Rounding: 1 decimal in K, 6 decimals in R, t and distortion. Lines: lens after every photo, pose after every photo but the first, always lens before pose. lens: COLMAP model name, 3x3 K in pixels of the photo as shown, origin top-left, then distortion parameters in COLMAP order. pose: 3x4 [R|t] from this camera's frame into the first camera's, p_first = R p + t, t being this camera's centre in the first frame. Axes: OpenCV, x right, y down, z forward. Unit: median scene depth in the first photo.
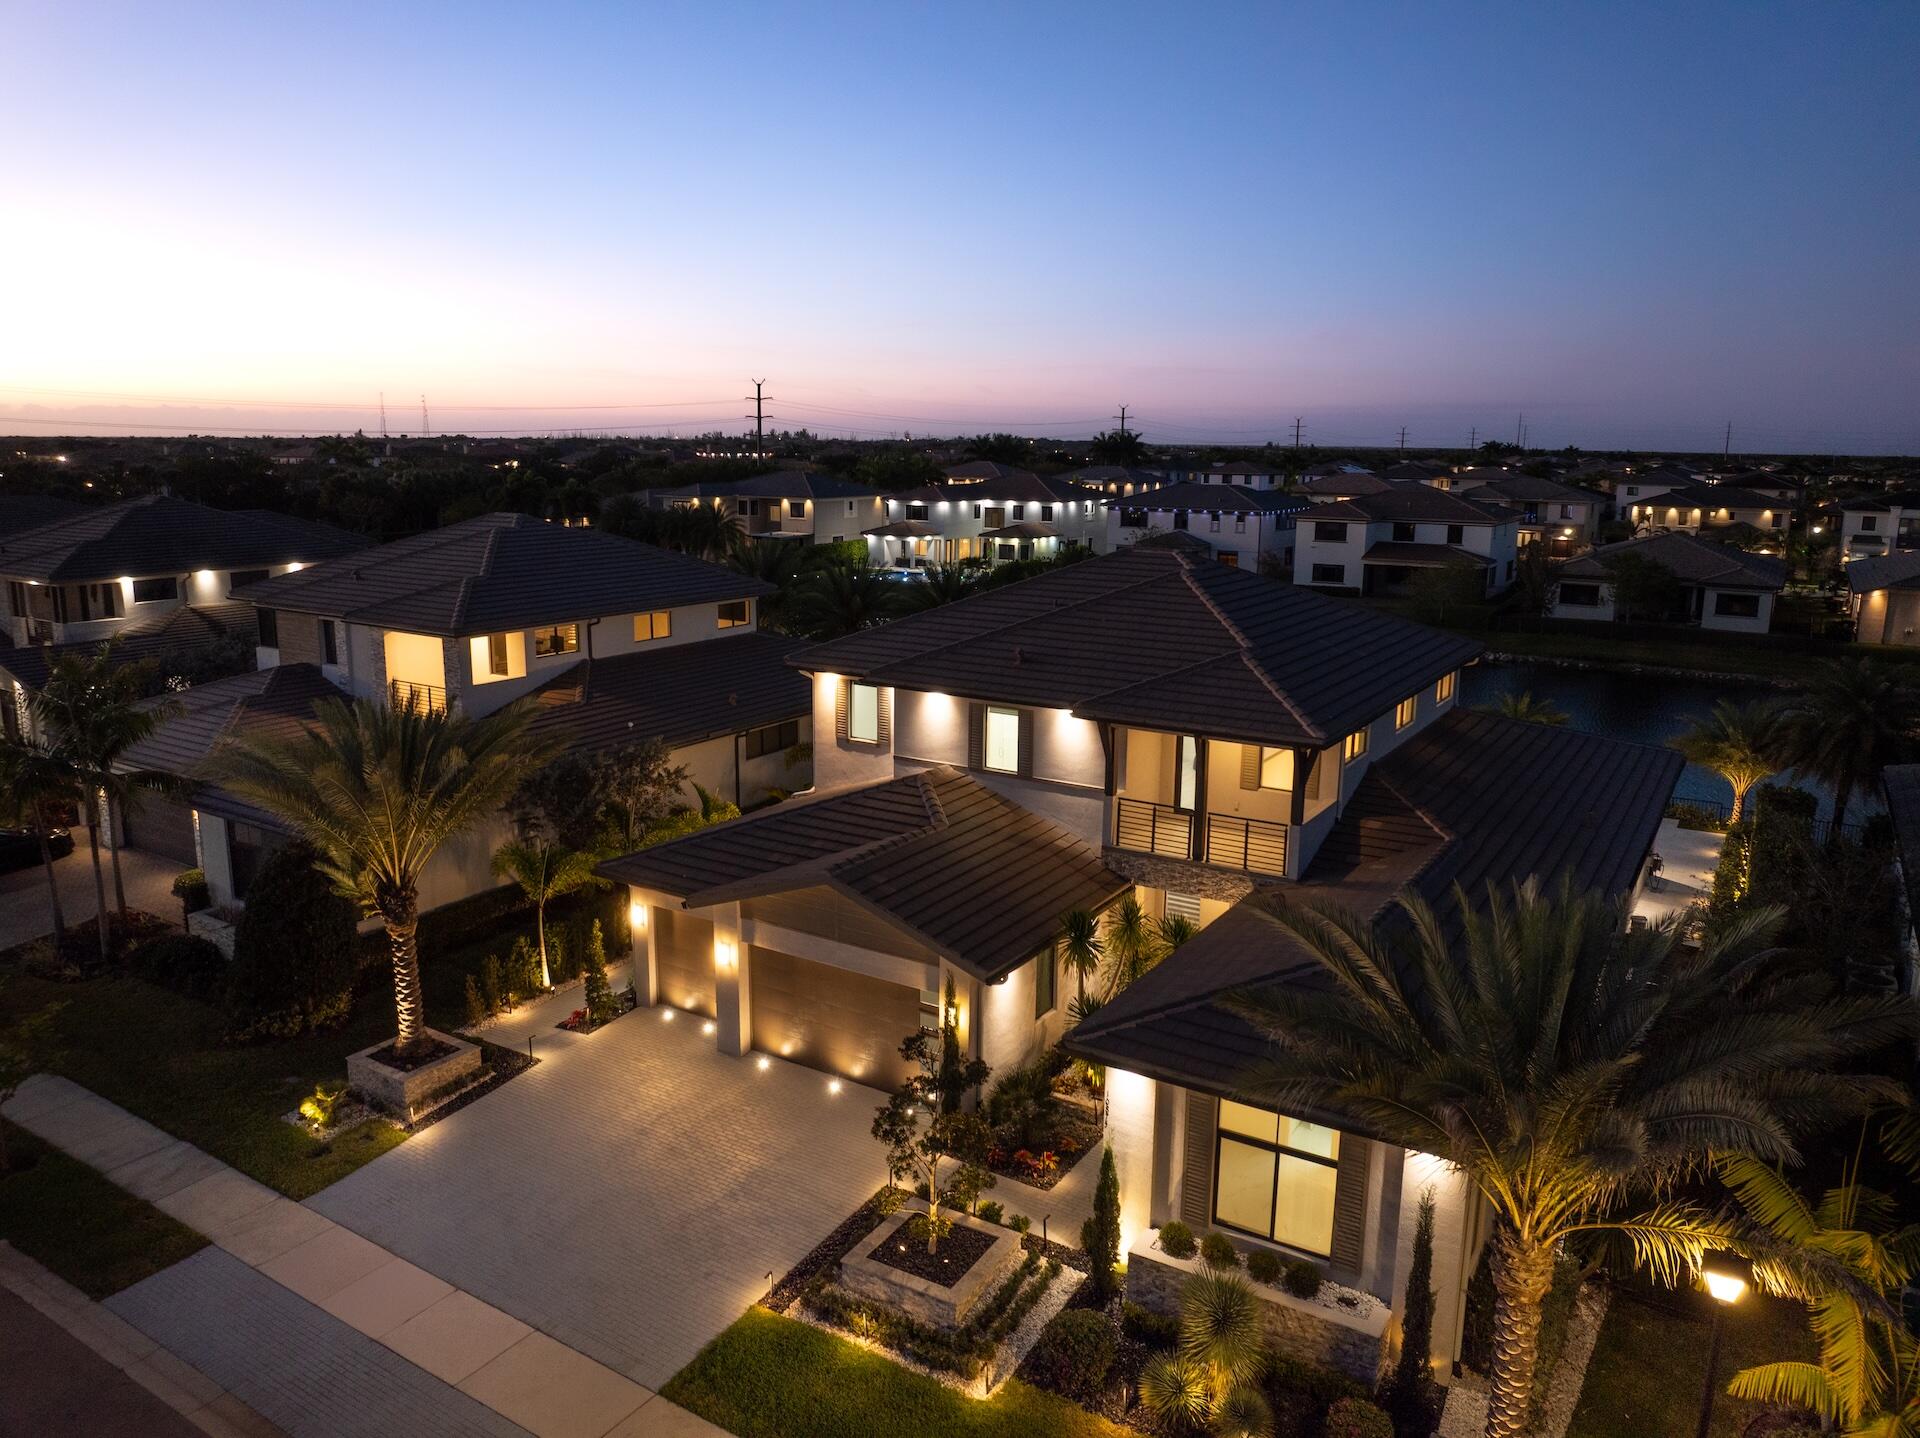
lens RADIAL K [[1354.1, 0, 960.0], [0, 1354.1, 719.0], [0, 0, 1]] dist [-0.039540, -0.000731]
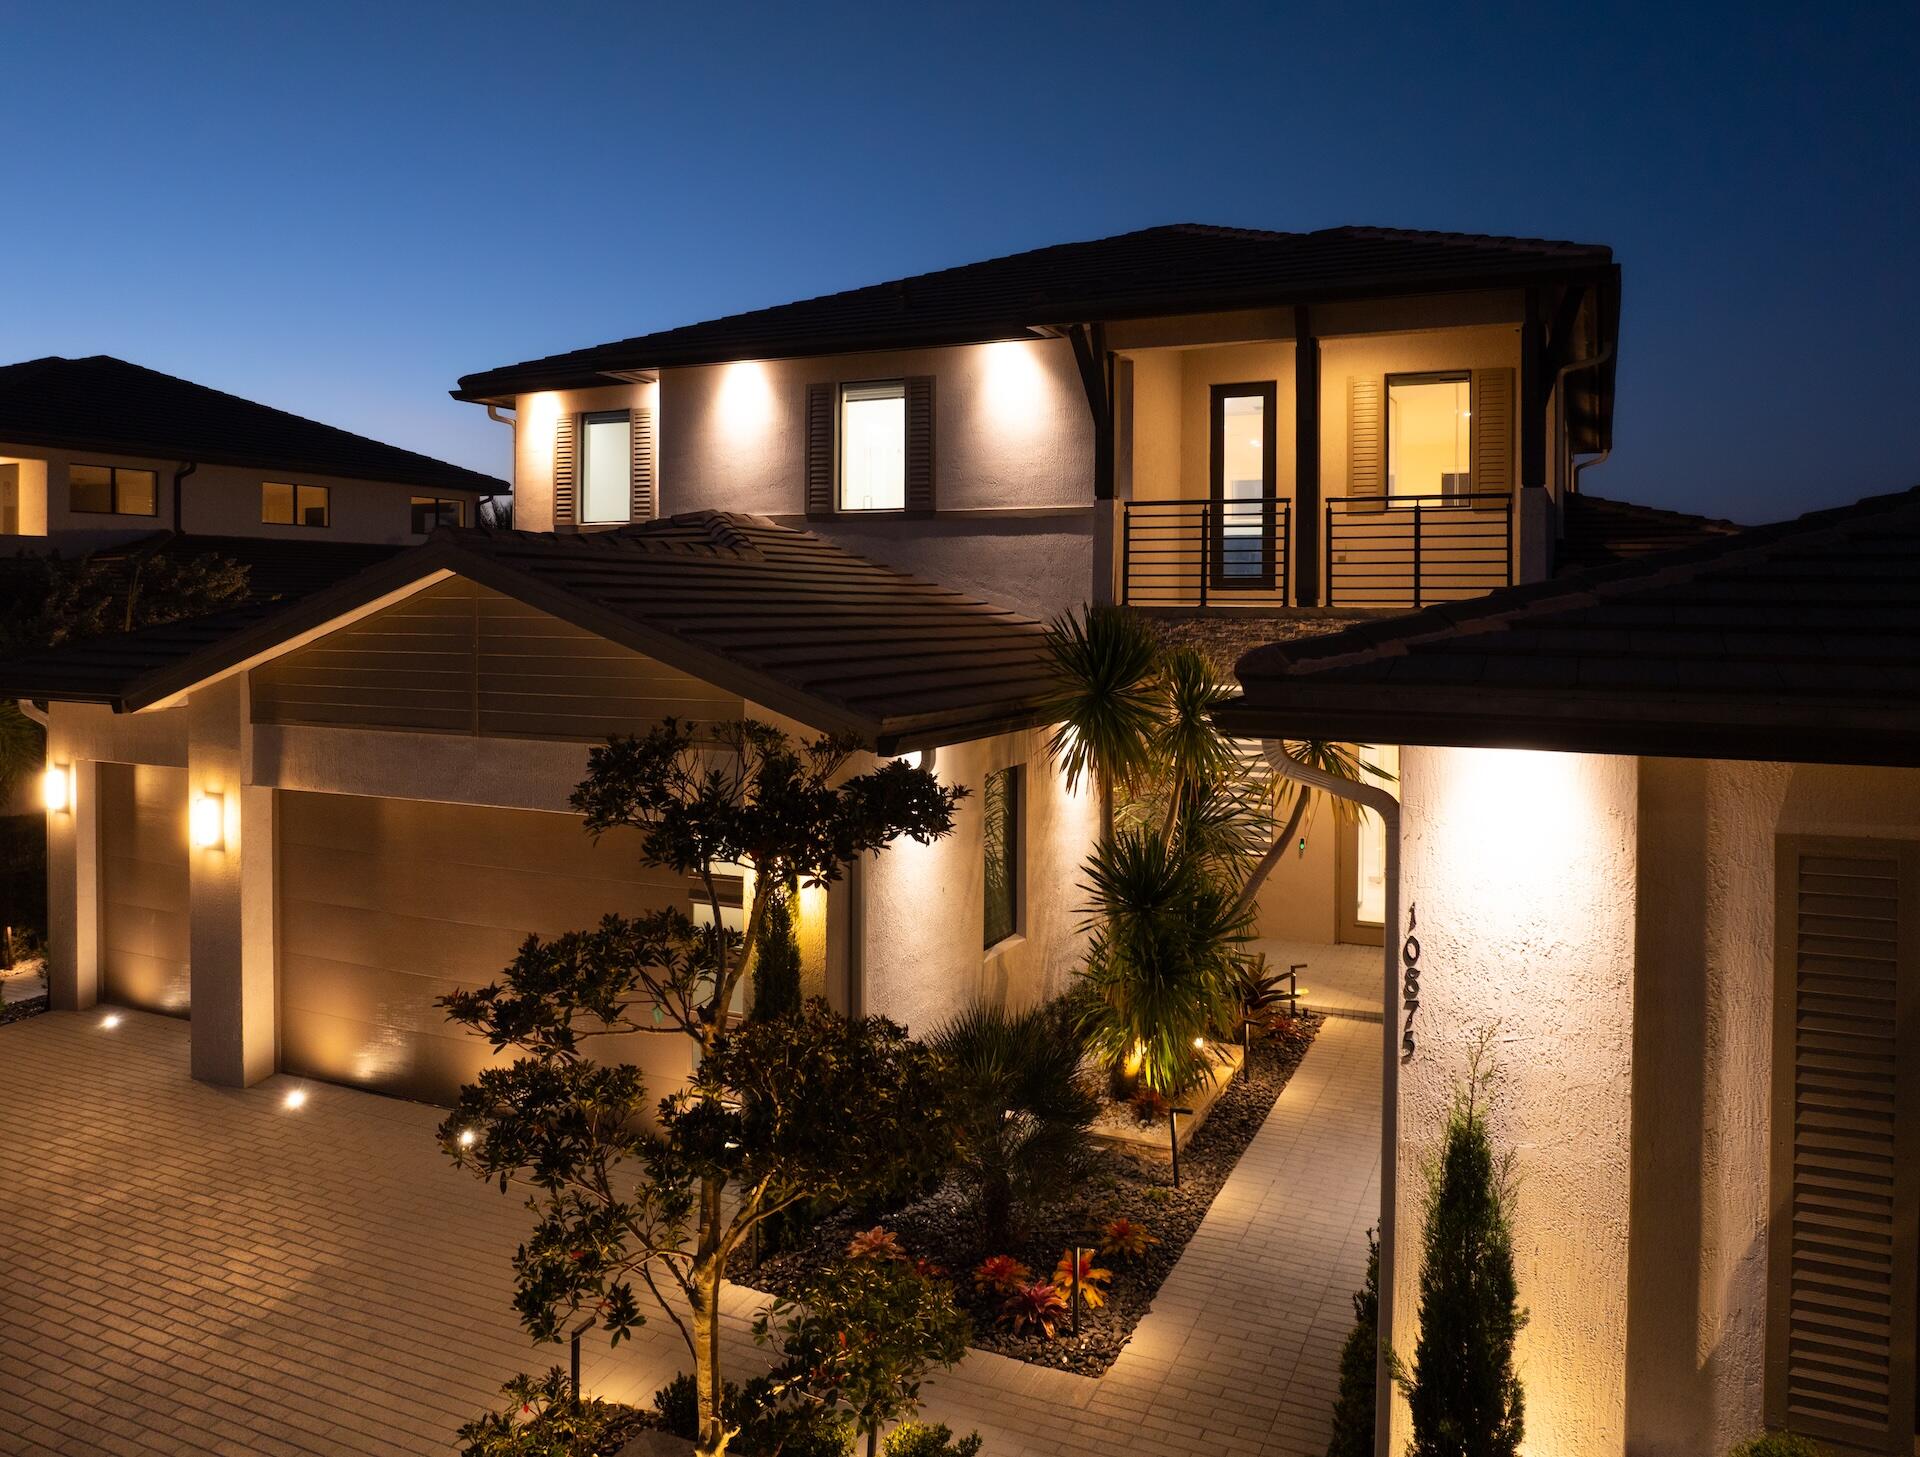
lens RADIAL K [[1403.9, 0, 960.9], [0, 1403.9, 636.4], [0, 0, 1]] dist [-0.041211, 0.005149]
pose [[0.991512, -0.006552, 0.129850, -0.005777], [0.030363, 0.982781, -0.182262, 0.229298], [-0.126420, 0.184658, 0.974638, 0.632073]]
